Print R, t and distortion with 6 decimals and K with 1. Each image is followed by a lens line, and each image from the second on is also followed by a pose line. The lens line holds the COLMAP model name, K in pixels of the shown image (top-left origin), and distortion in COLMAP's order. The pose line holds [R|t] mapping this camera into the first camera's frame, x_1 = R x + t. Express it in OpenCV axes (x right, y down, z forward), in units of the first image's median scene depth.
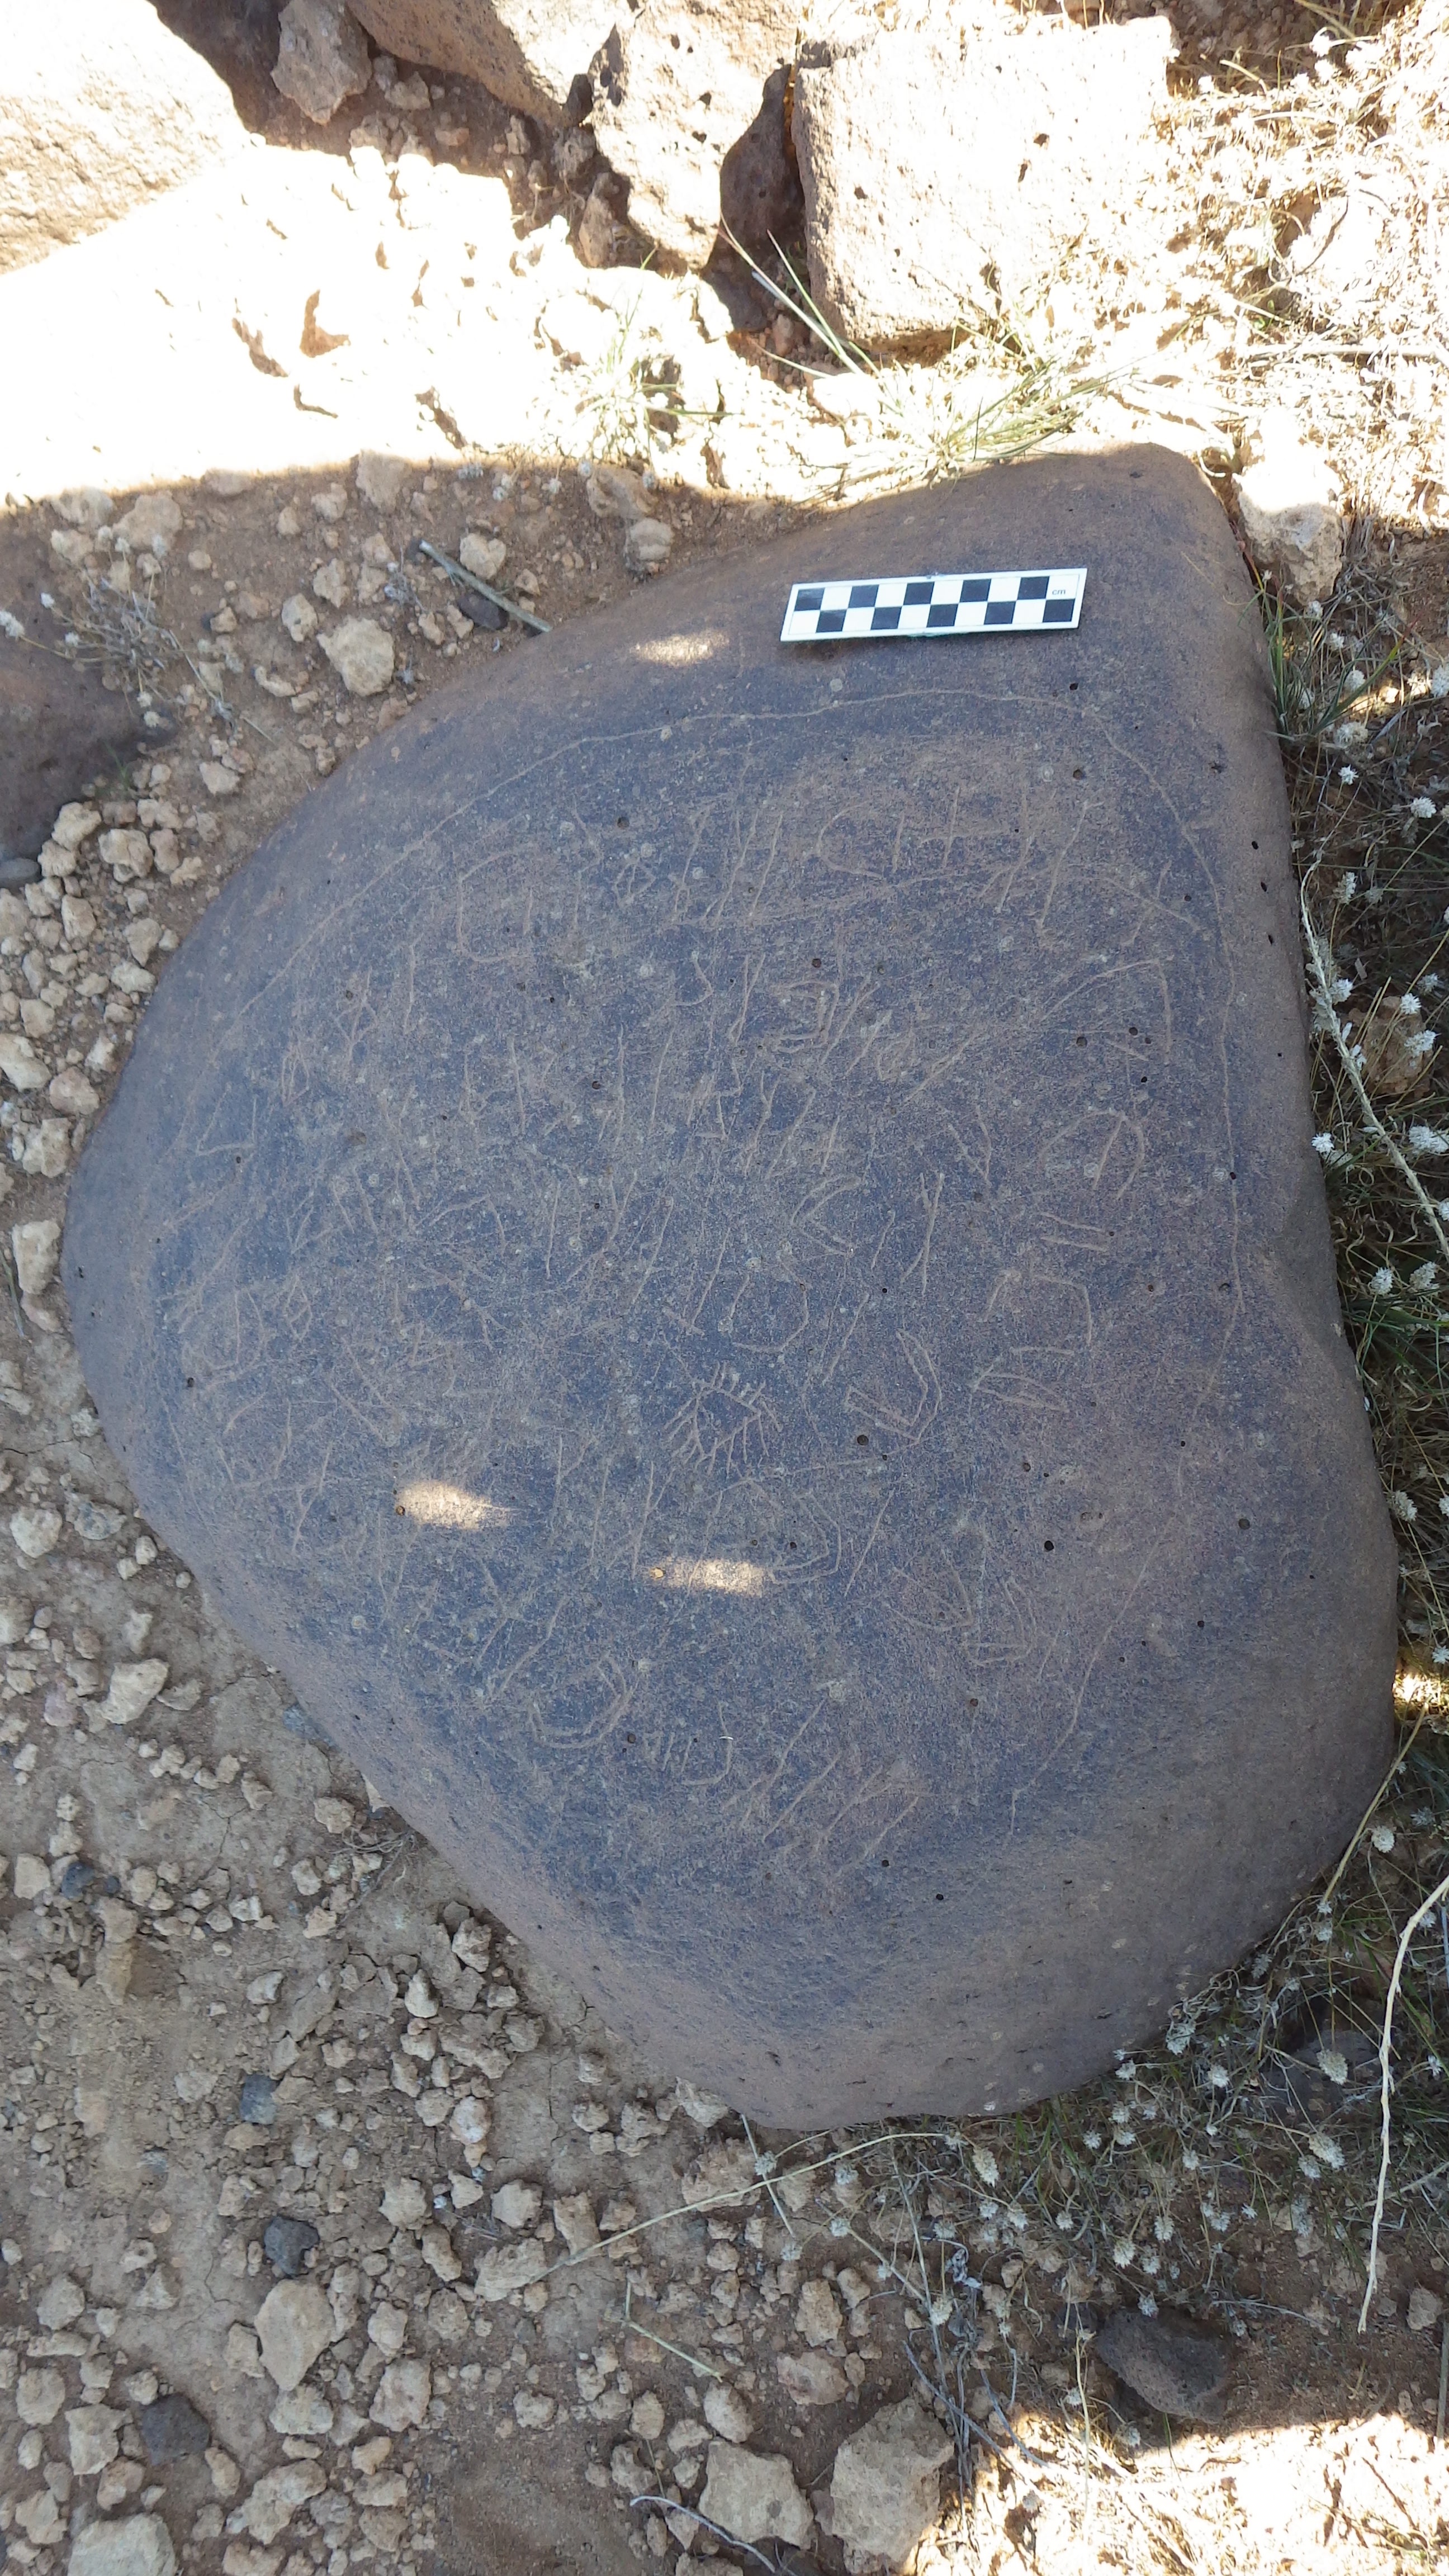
lens RADIAL K [[1953.2, 0, 719.0], [0, 1953.2, 1261.5], [0, 0, 1]] dist [0.013937, -0.001010]
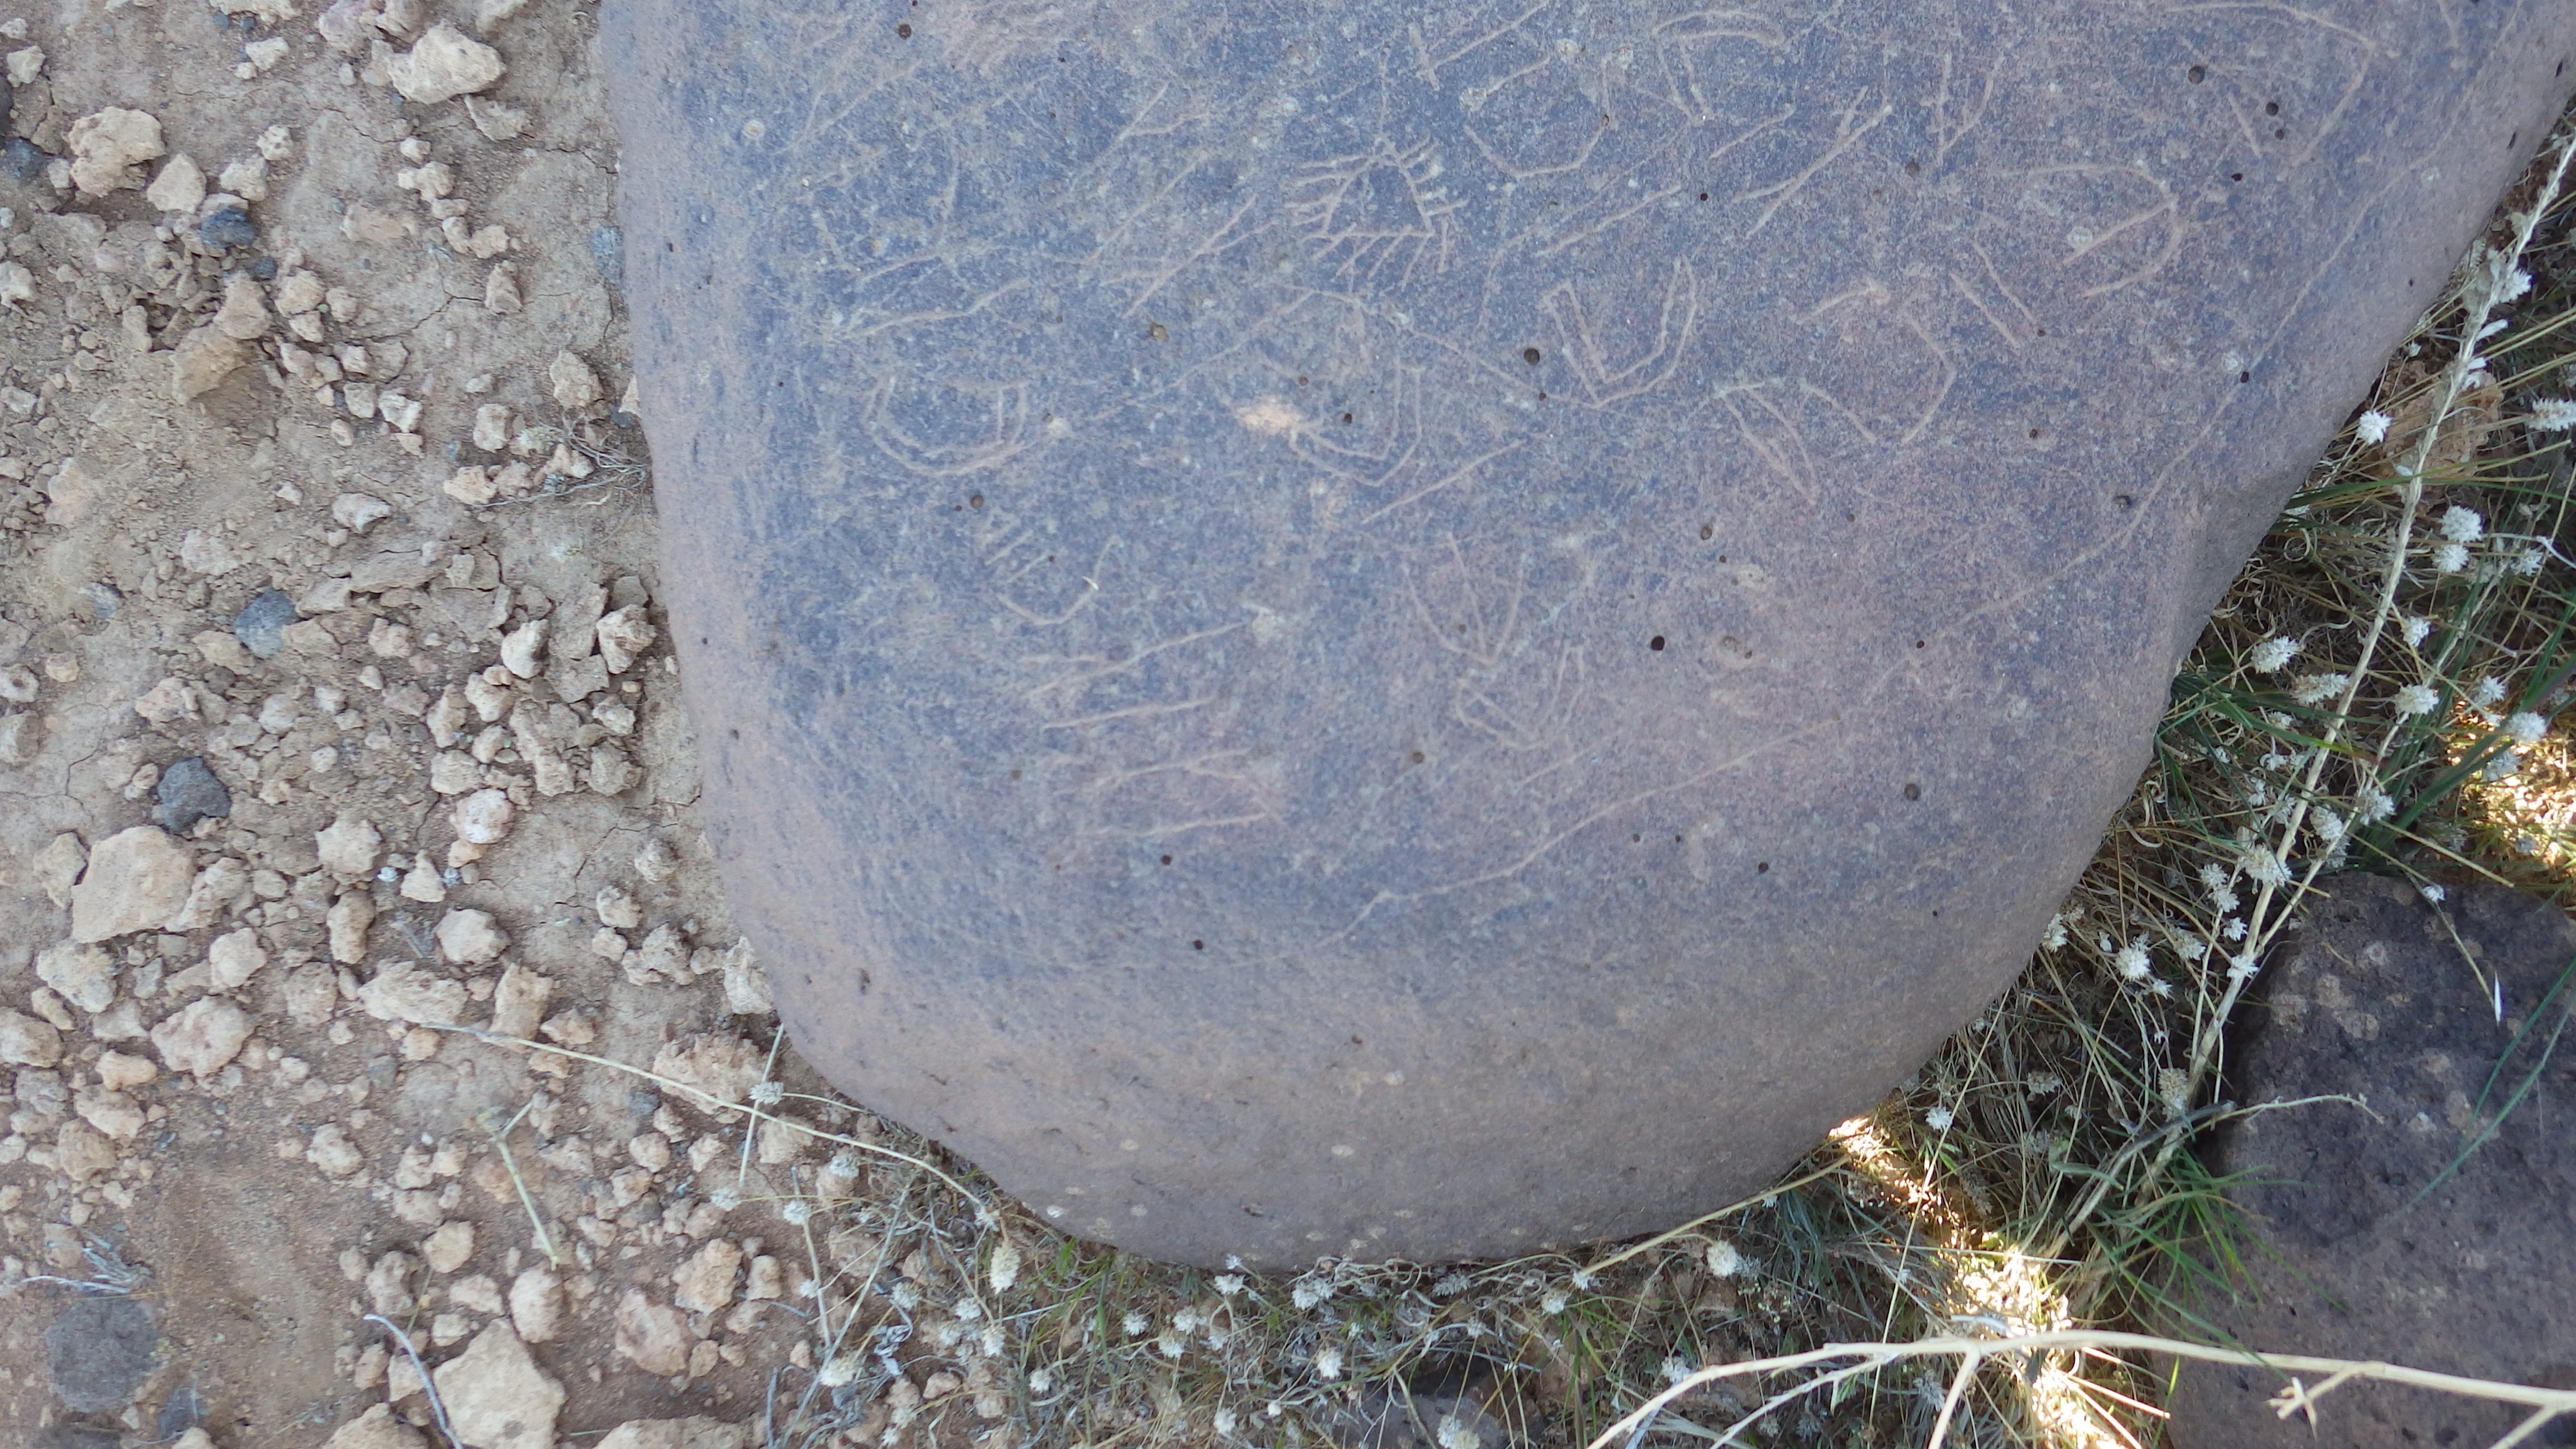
lens RADIAL K [[1953.2, 0, 1318.5], [0, 1953.2, 727.6], [0, 0, 1]] dist [0.013937, -0.001010]
pose [[0.777609, 0.618662, 0.112171, 0.018364], [-0.628539, 0.769484, 0.113282, 0.140405], [-0.016231, -0.158593, 0.987211, 0.288489]]
